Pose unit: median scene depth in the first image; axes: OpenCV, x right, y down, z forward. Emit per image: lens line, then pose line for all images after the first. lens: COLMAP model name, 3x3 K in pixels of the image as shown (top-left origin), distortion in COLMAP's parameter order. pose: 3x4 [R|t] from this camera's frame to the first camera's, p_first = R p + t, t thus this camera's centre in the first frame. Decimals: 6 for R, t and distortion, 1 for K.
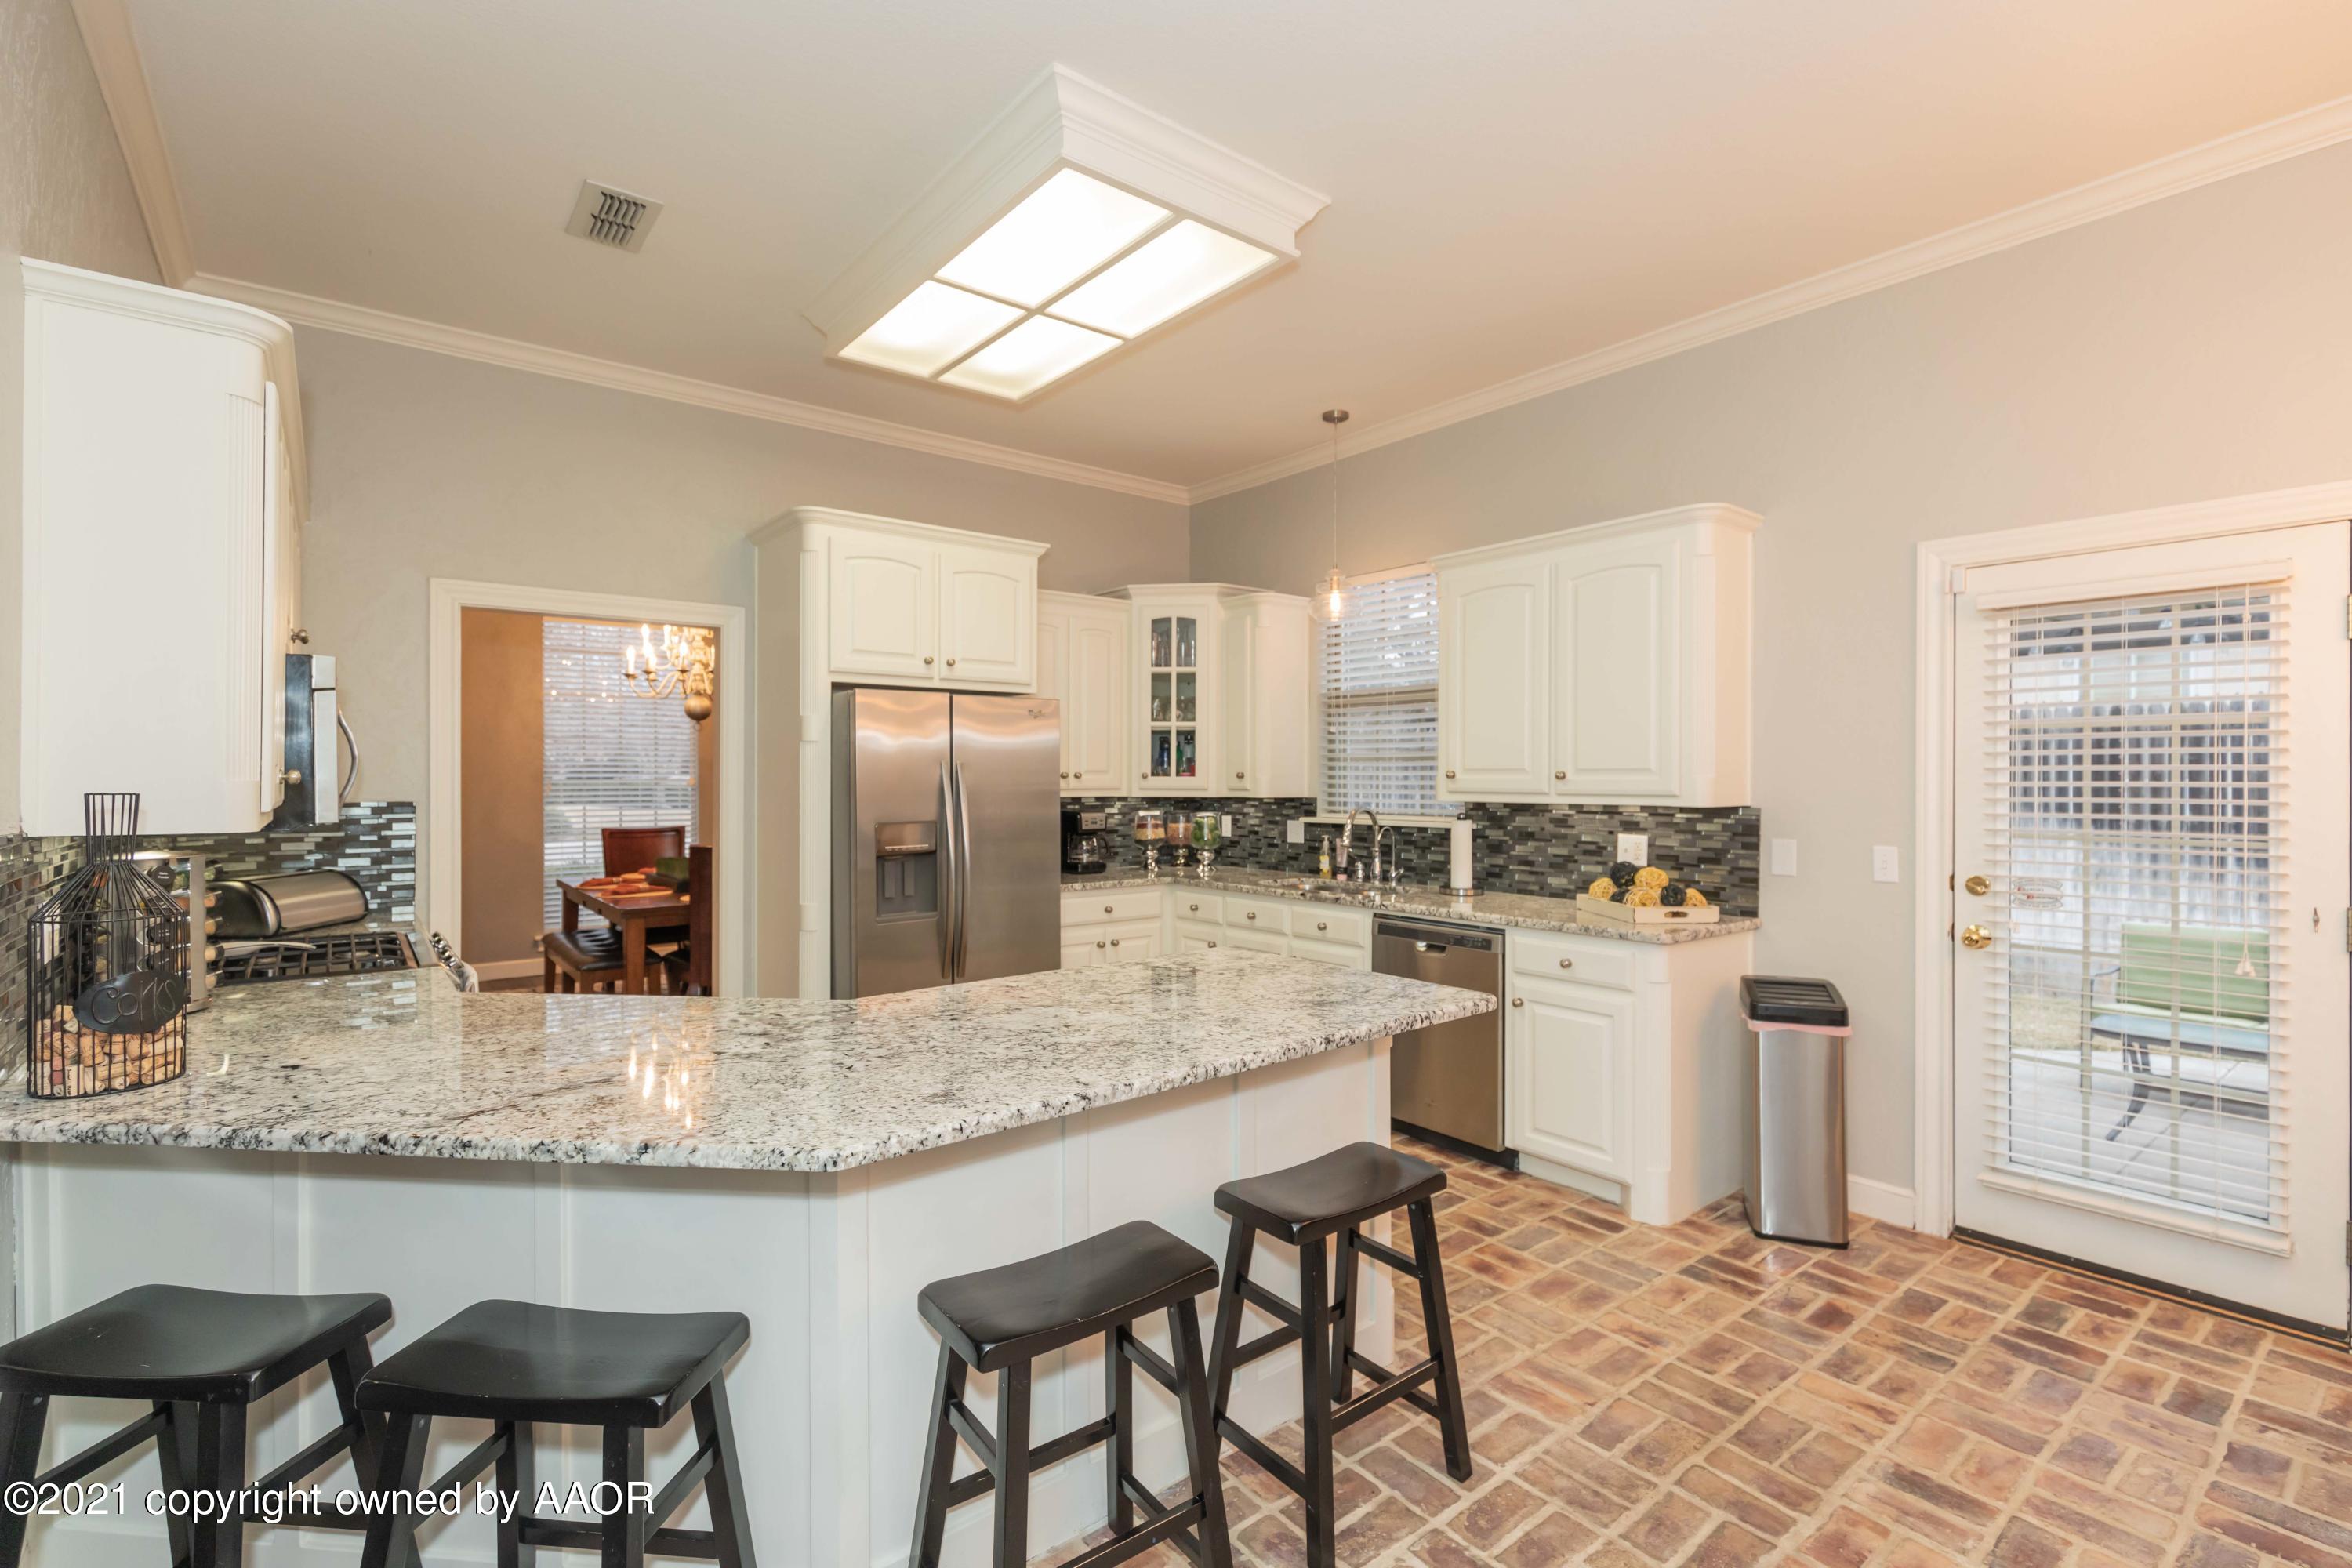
lens RADIAL K [[1057.7, 0, 1167.3], [0, 1057.7, 776.0], [0, 0, 1]] dist [0.011480, -0.002151]
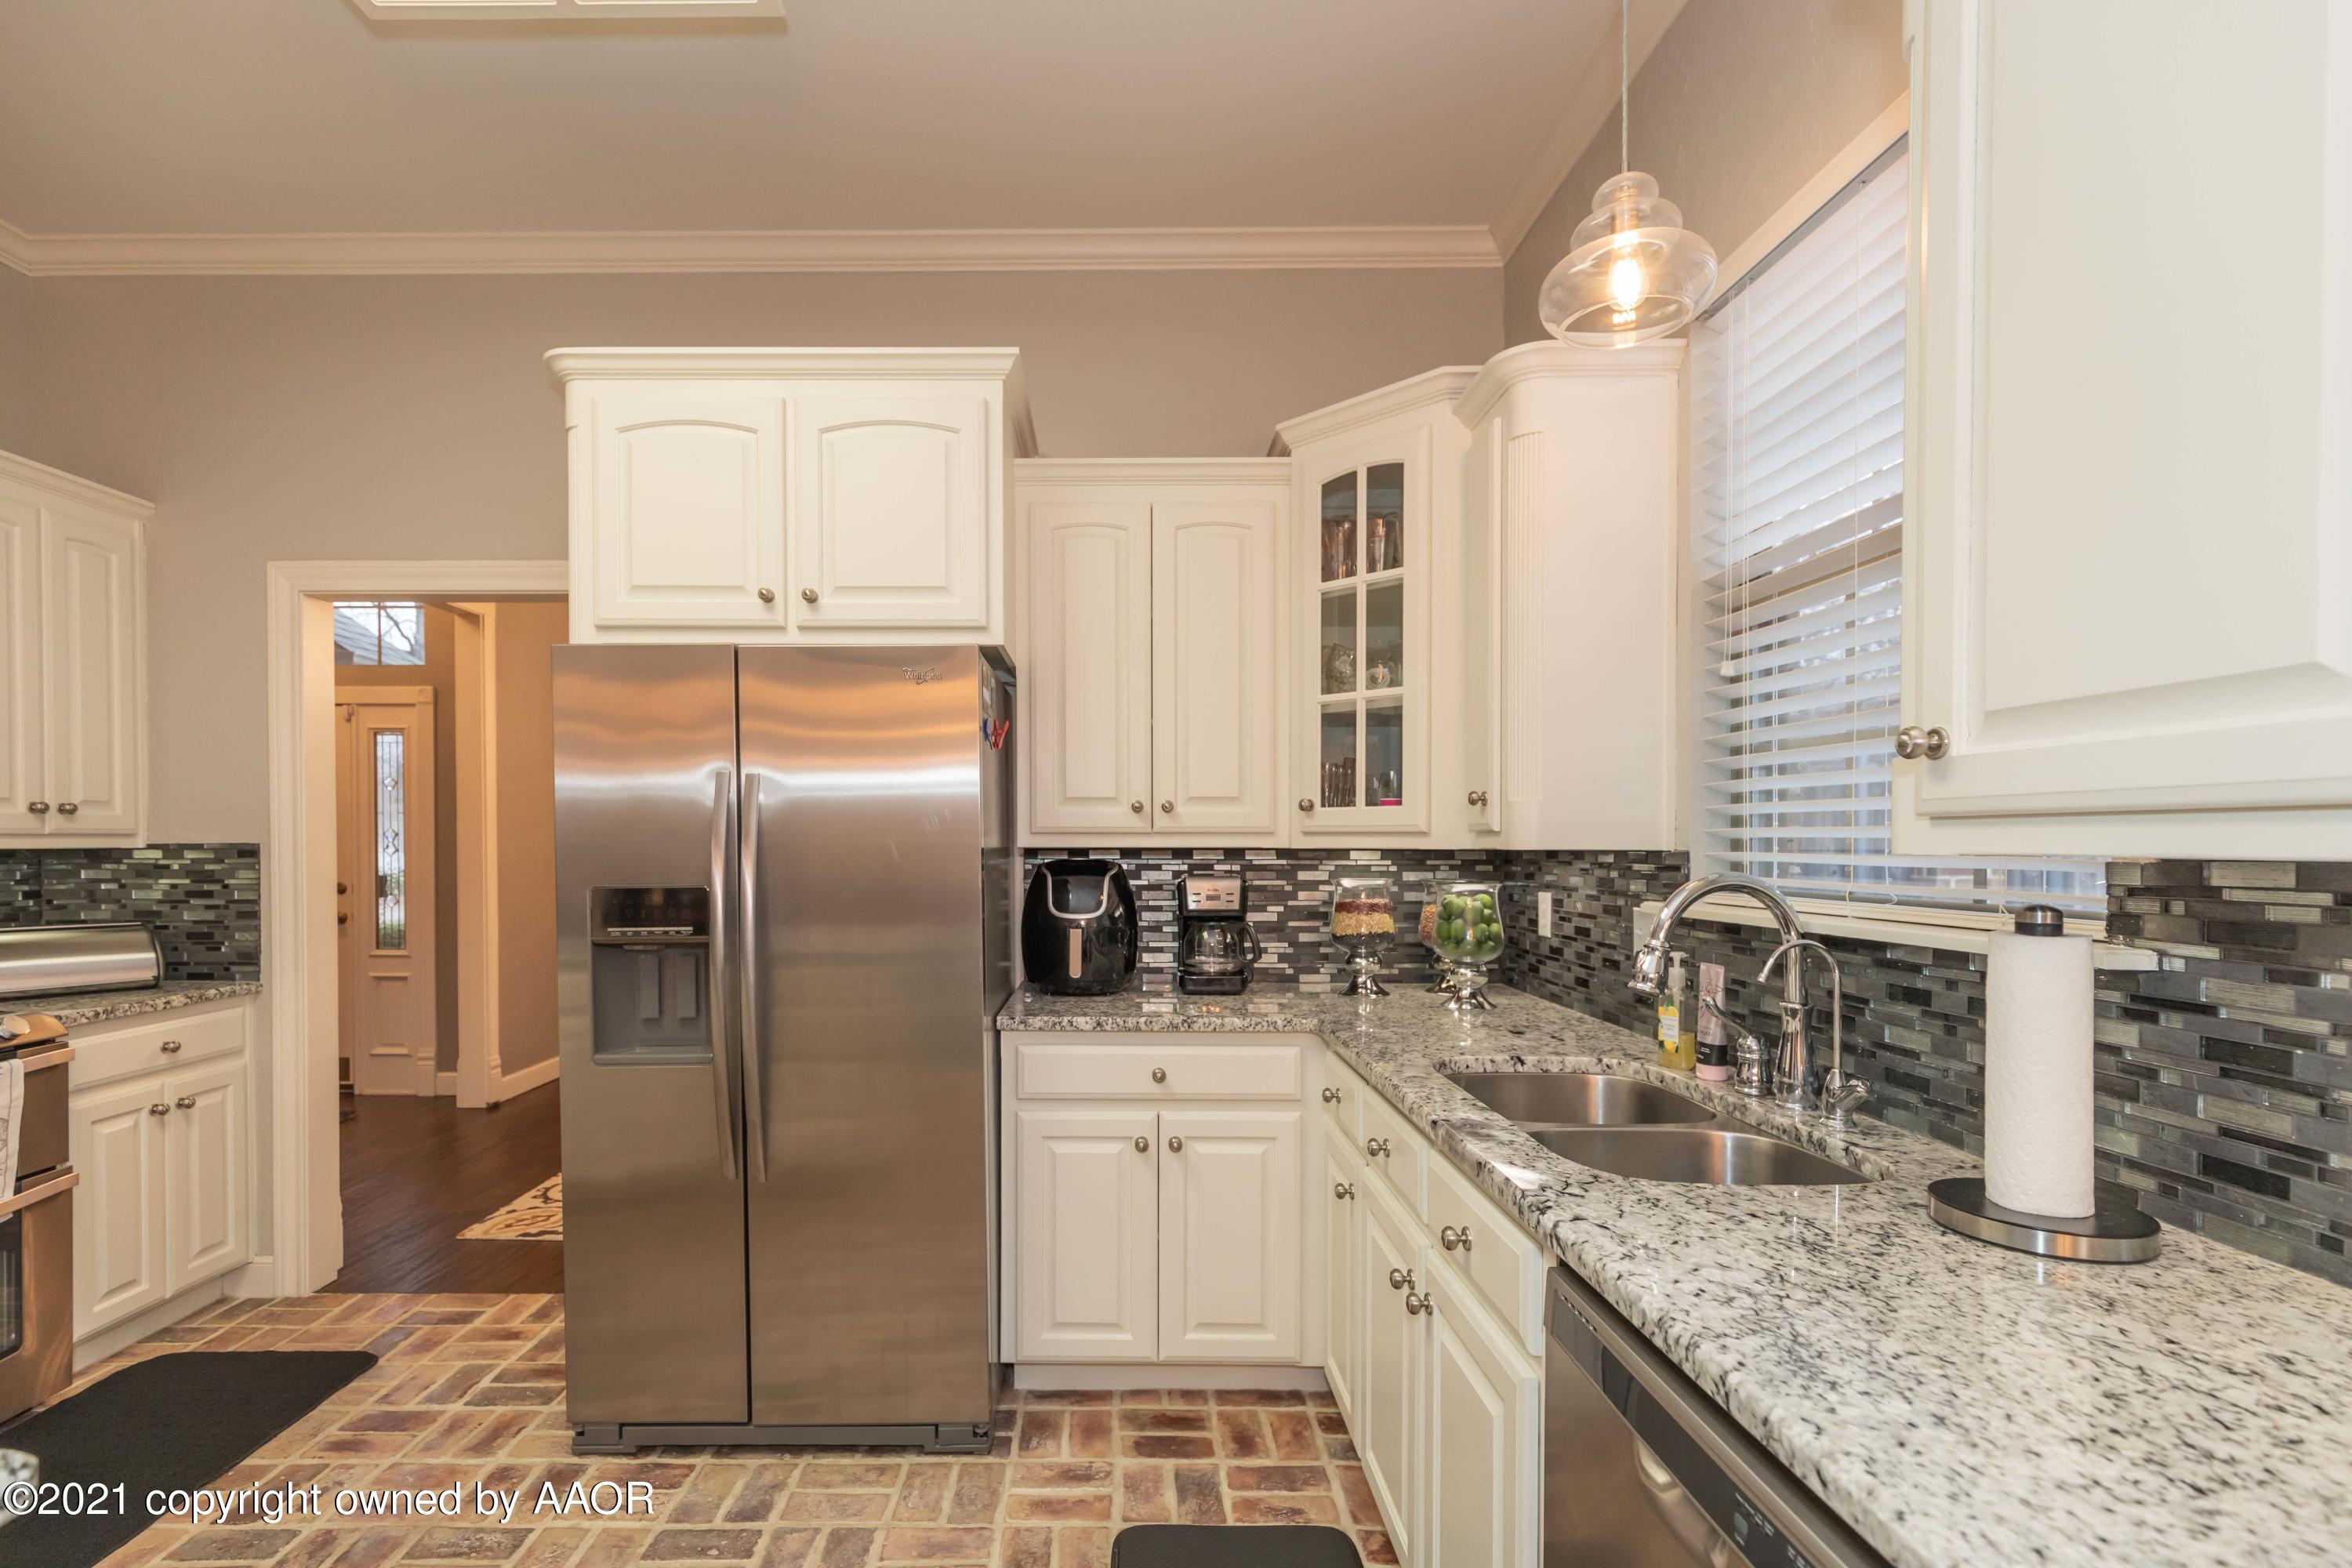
lens RADIAL K [[1057.7, 0, 1134.4], [0, 1057.7, 846.1], [0, 0, 1]] dist [0.011480, -0.002151]
pose [[0.783251, 0.001417, -0.621704, 0.223065], [-0.000480, 0.999998, 0.001675, 0.017749], [0.621705, -0.001013, 0.783250, 0.563753]]
